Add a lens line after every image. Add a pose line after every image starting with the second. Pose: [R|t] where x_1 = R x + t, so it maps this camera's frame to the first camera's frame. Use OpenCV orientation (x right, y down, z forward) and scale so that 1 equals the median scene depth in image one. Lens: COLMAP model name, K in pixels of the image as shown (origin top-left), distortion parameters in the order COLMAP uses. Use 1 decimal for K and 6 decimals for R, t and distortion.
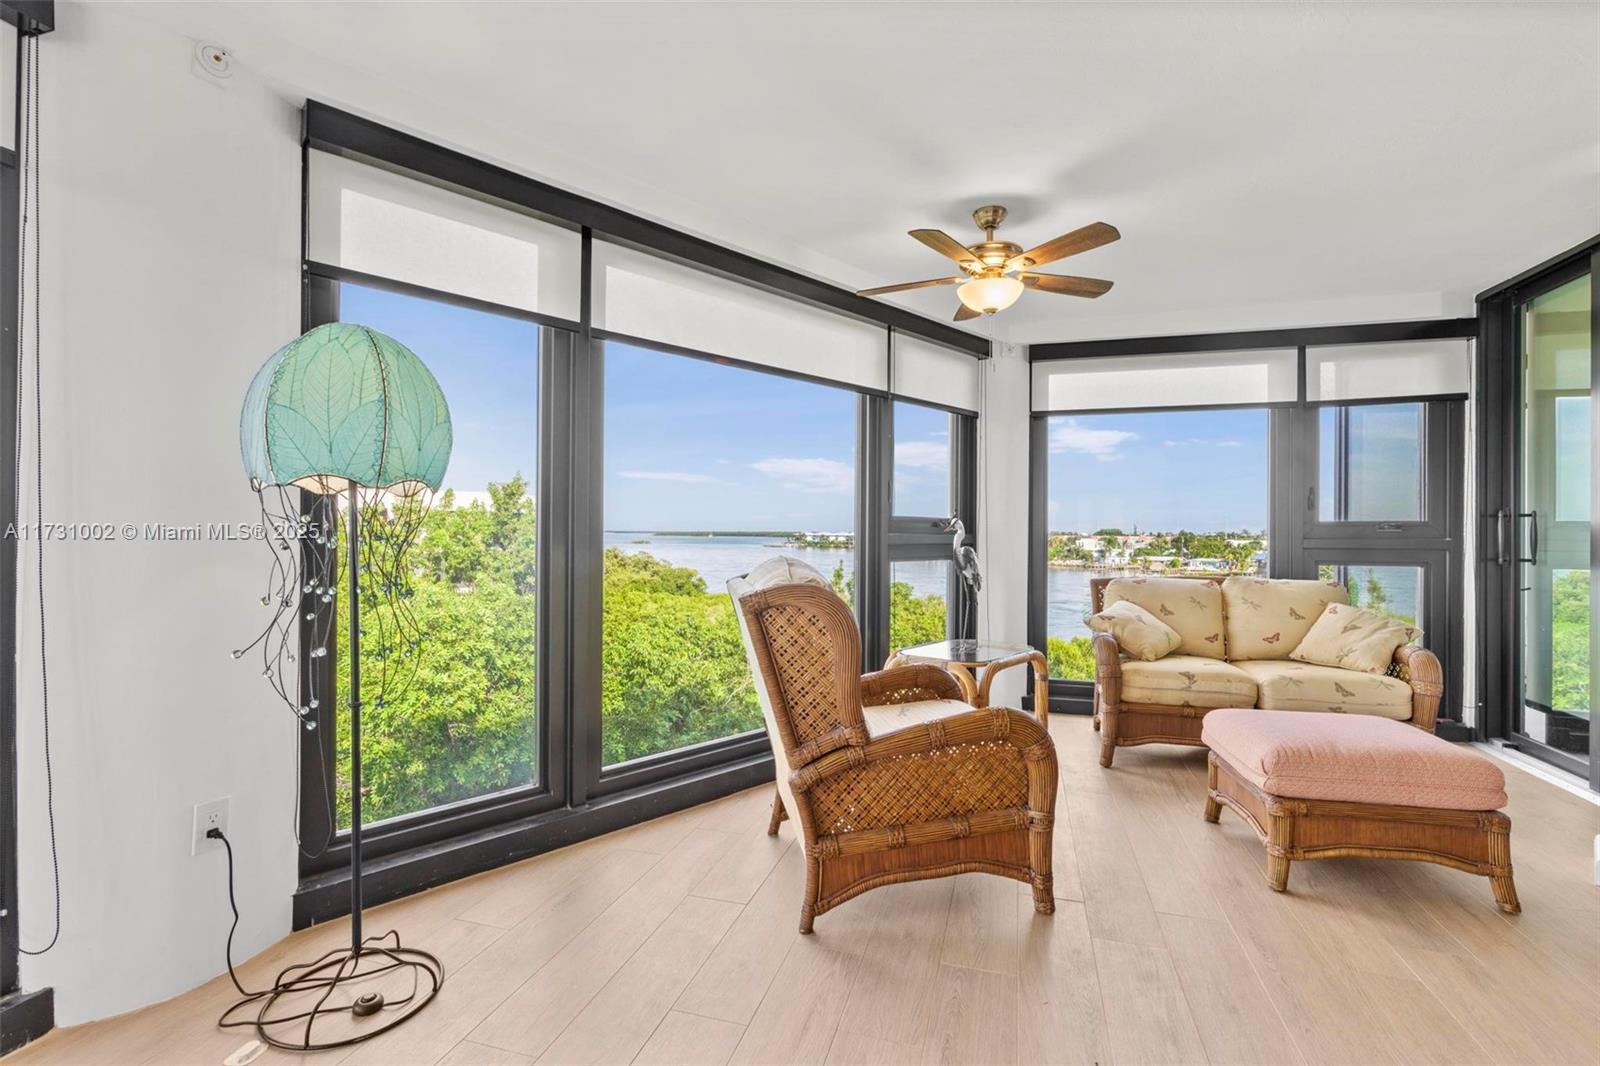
lens RADIAL K [[725.8, 0, 807.7], [0, 725.8, 530.2], [0, 0, 1]] dist [-0.004042, 0.000363]
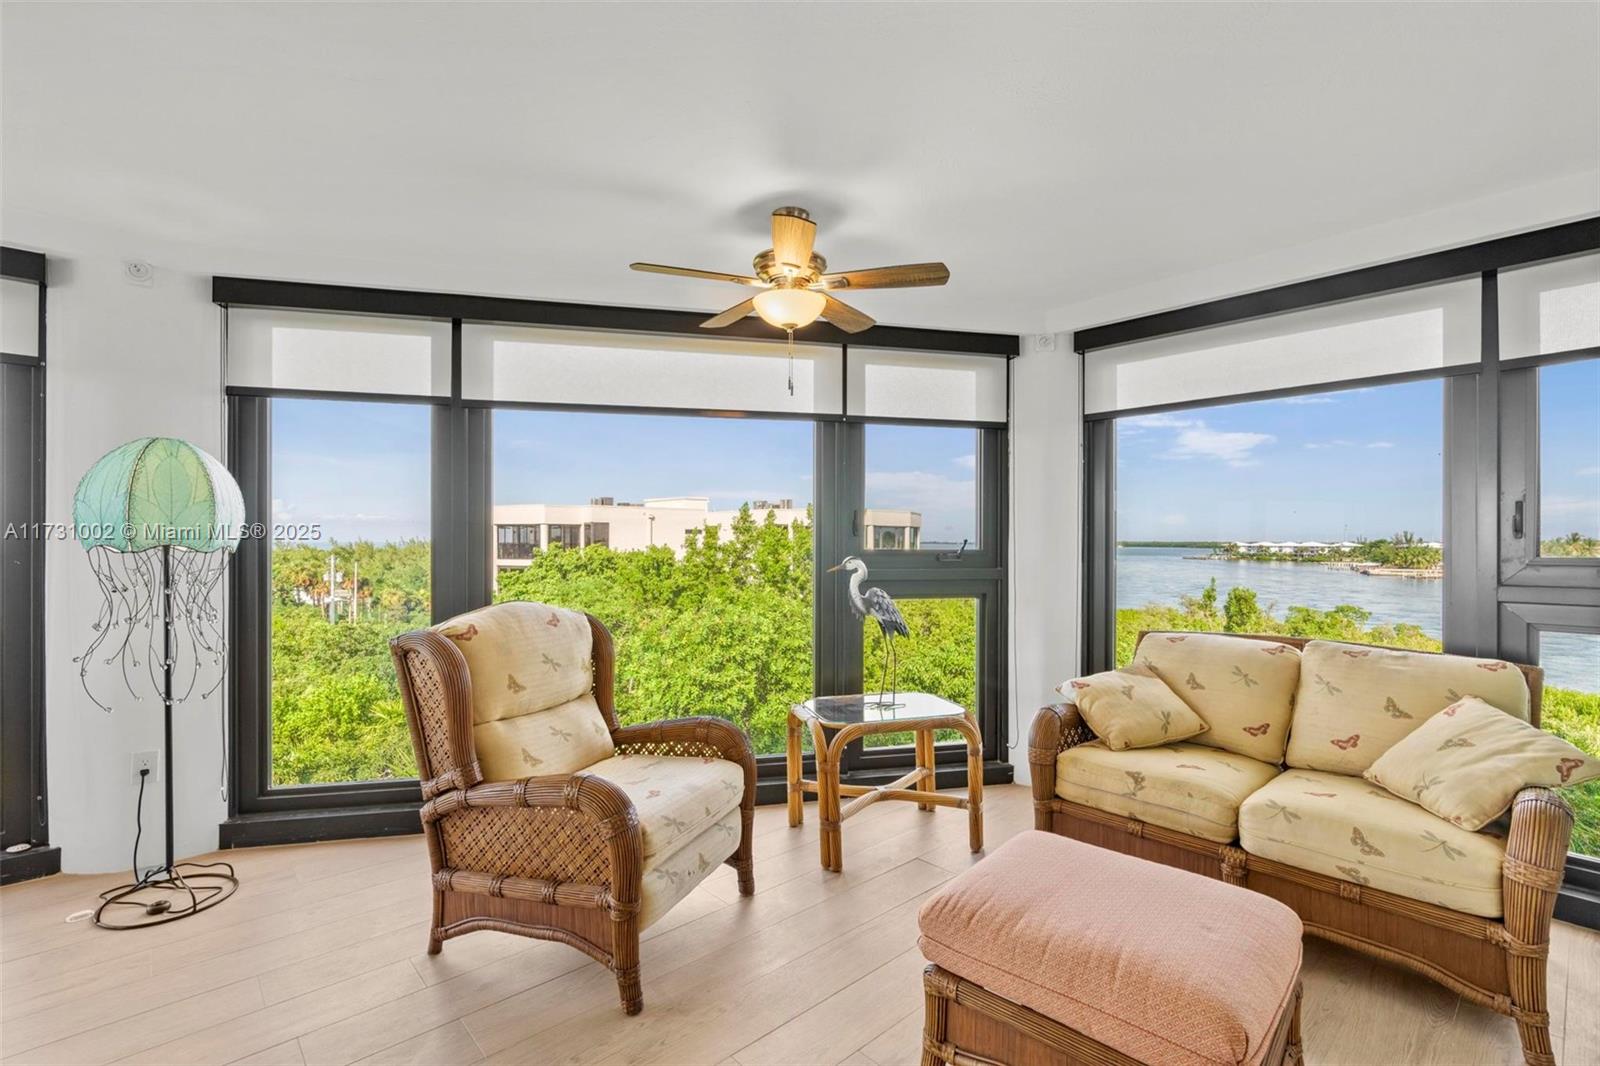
lens RADIAL K [[725.8, 0, 807.3], [0, 725.8, 541.3], [0, 0, 1]] dist [-0.004042, 0.000363]
pose [[0.854188, -0.003804, -0.519951, 0.543658], [0.004204, 0.999991, -0.000409, -0.030433], [0.519948, -0.001837, 0.854196, 0.190649]]
